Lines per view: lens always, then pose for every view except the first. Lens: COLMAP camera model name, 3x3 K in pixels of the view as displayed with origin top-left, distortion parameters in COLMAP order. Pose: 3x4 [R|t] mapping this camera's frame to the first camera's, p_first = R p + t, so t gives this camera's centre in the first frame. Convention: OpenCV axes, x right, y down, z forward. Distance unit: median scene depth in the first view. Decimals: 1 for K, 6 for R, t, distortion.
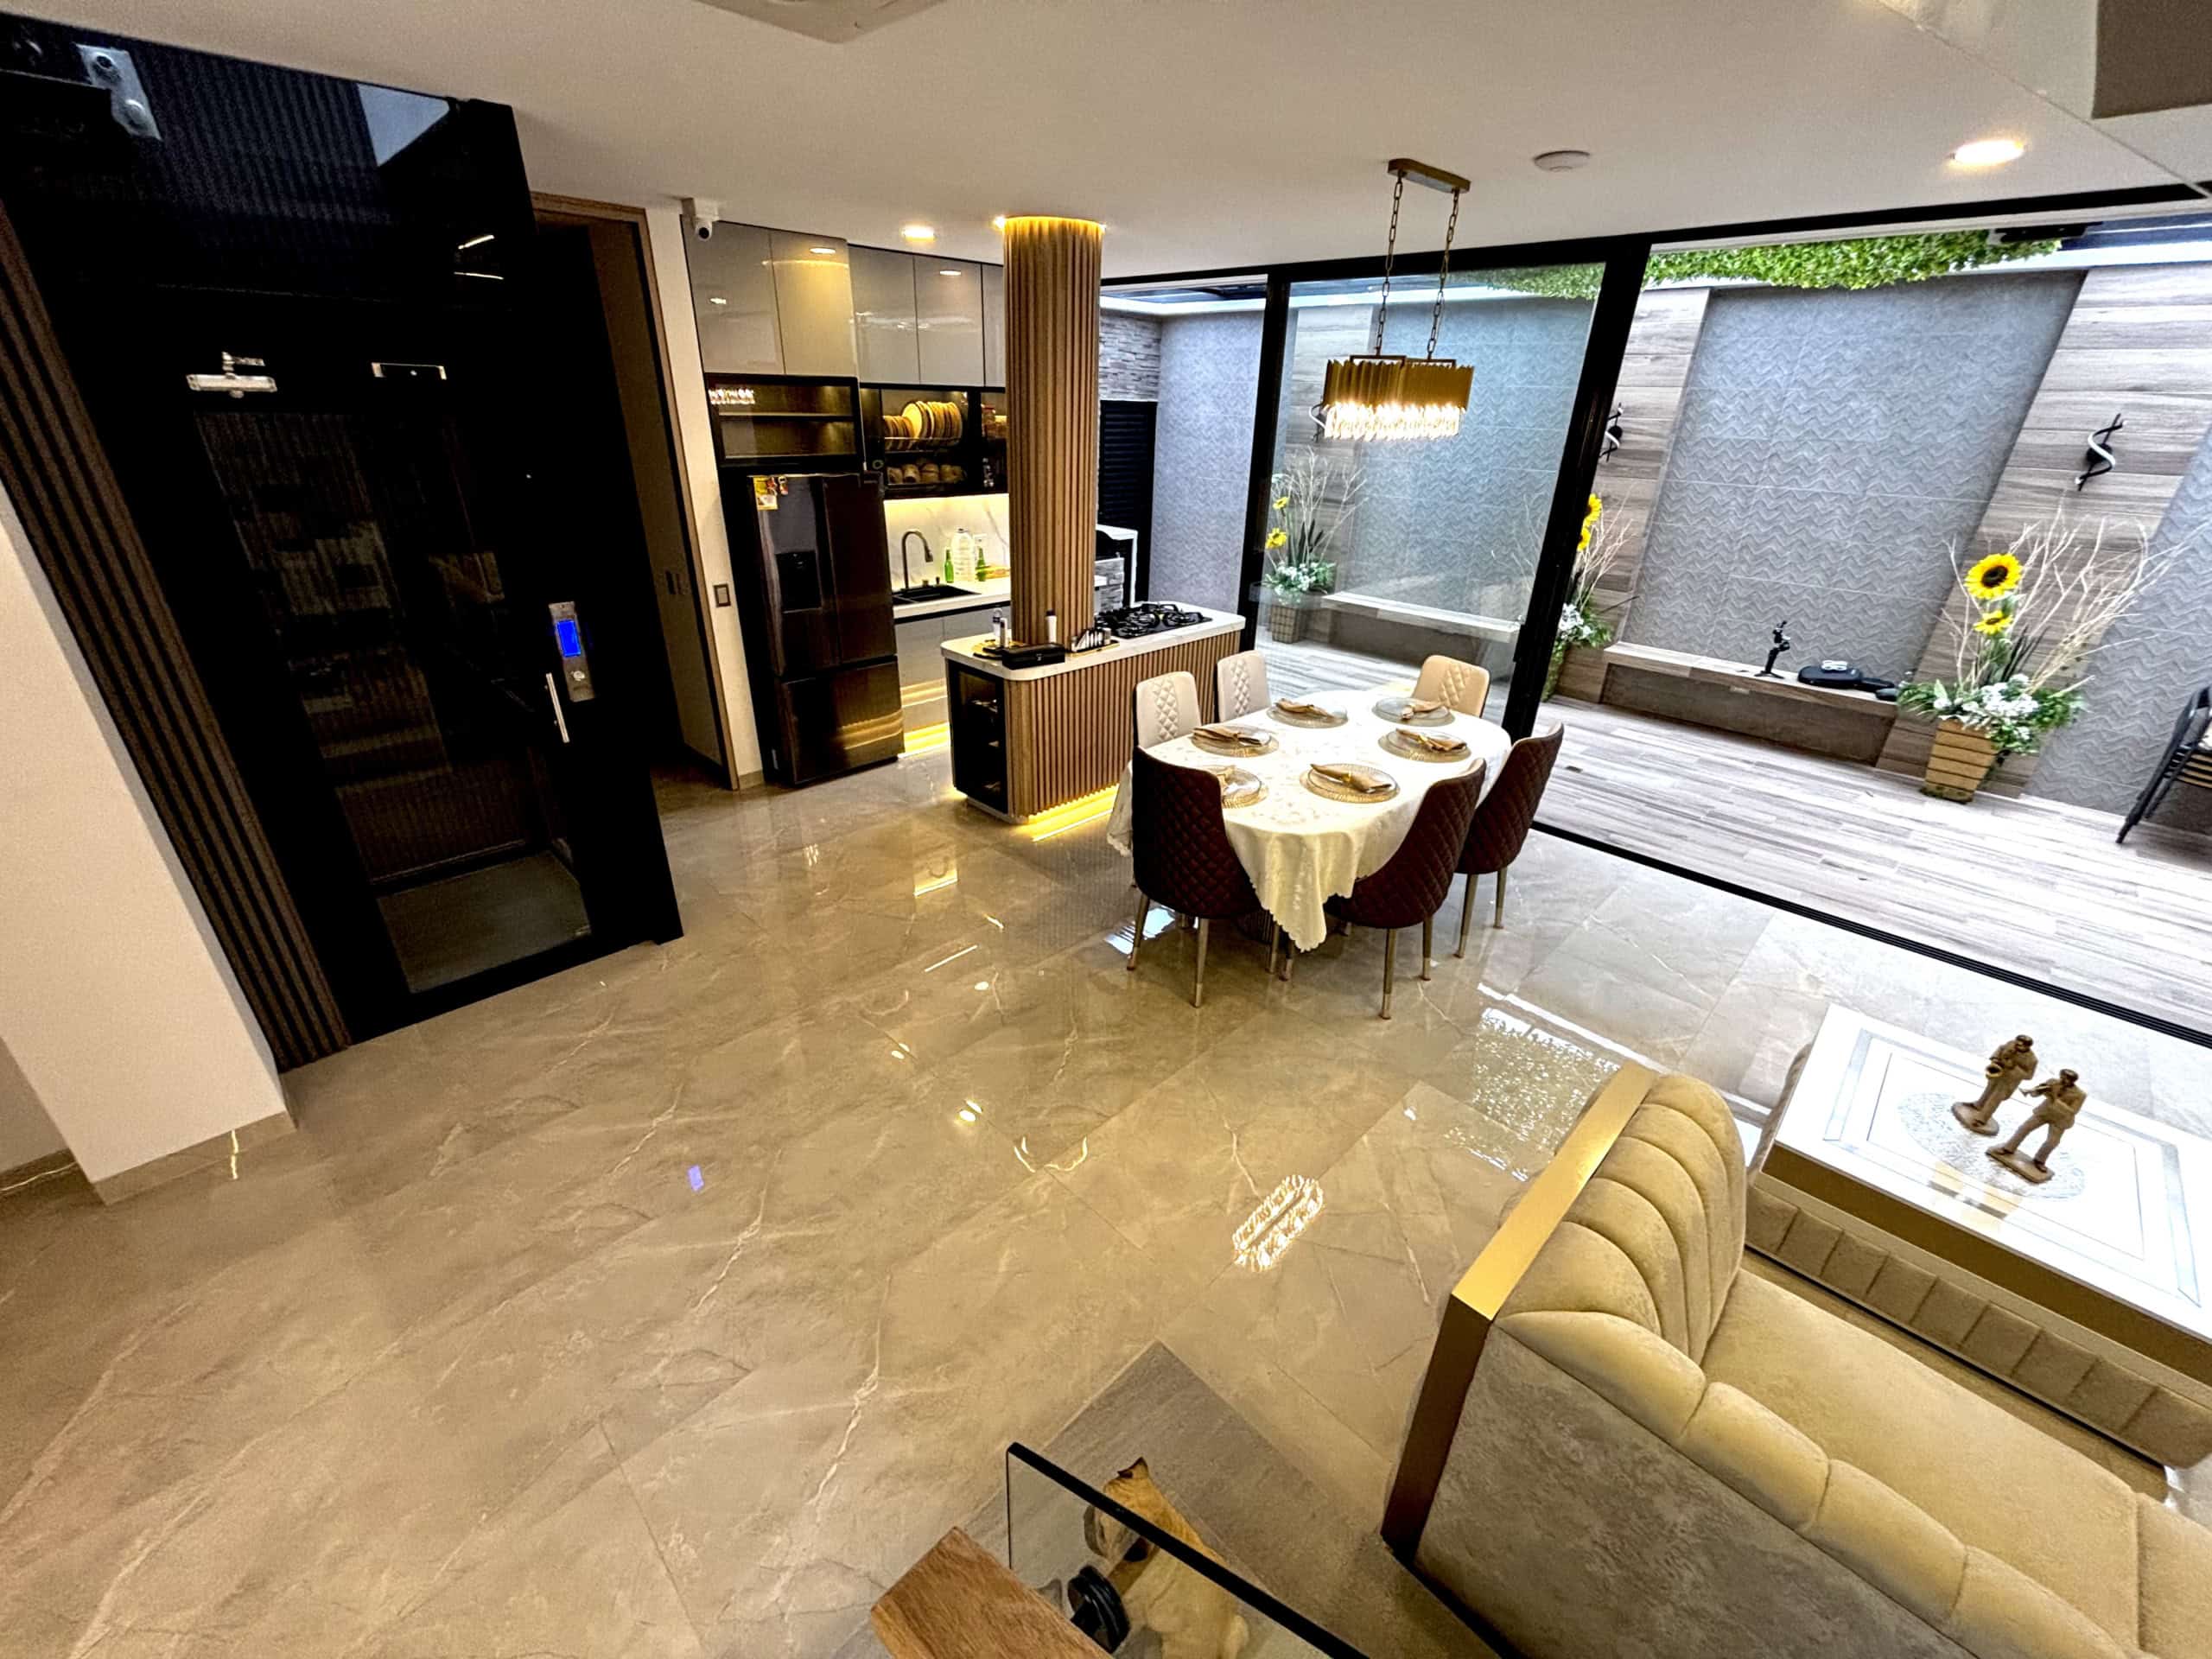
lens RADIAL K [[893.6, 0, 1103.7], [0, 893.6, 815.5], [0, 0, 1]] dist [-0.001172, -0.000078]
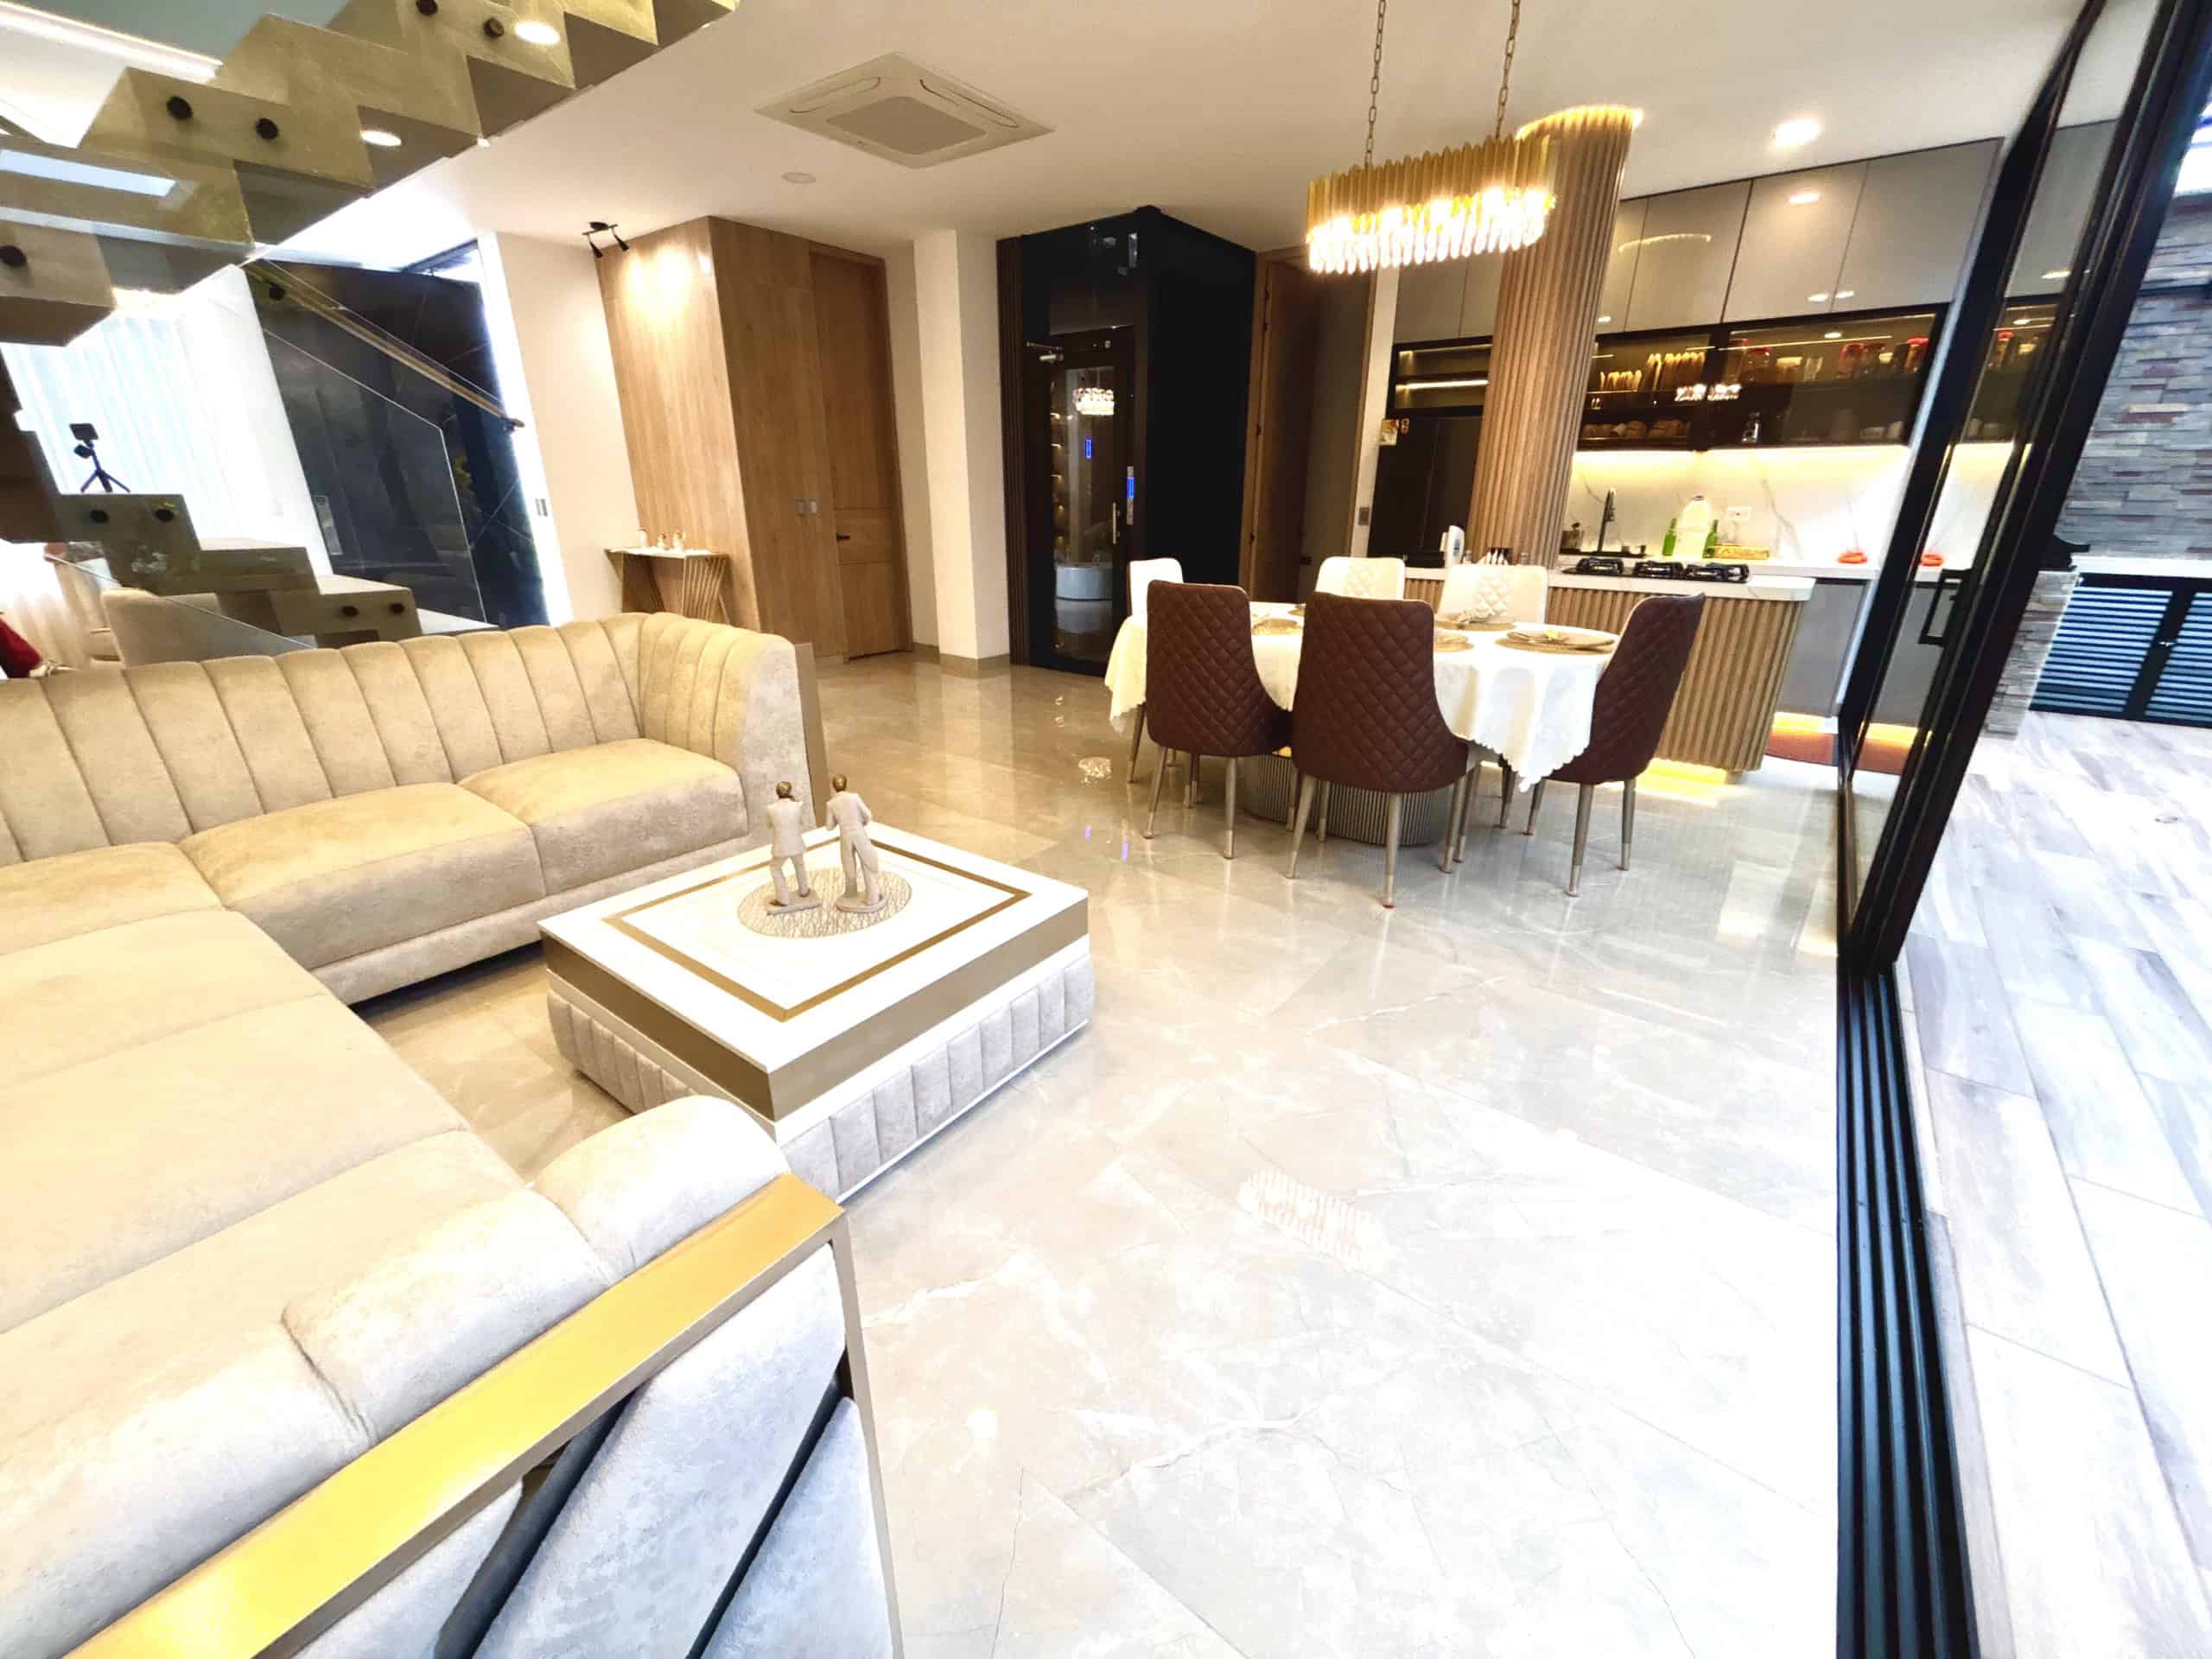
lens RADIAL K [[893.6, 0, 1112.1], [0, 893.6, 830.0], [0, 0, 1]] dist [-0.001172, -0.000078]
pose [[0.135775, 0.332758, -0.933187, 1.172482], [-0.428080, 0.869150, 0.247640, -0.010413], [0.893483, 0.365855, 0.260456, 0.655418]]
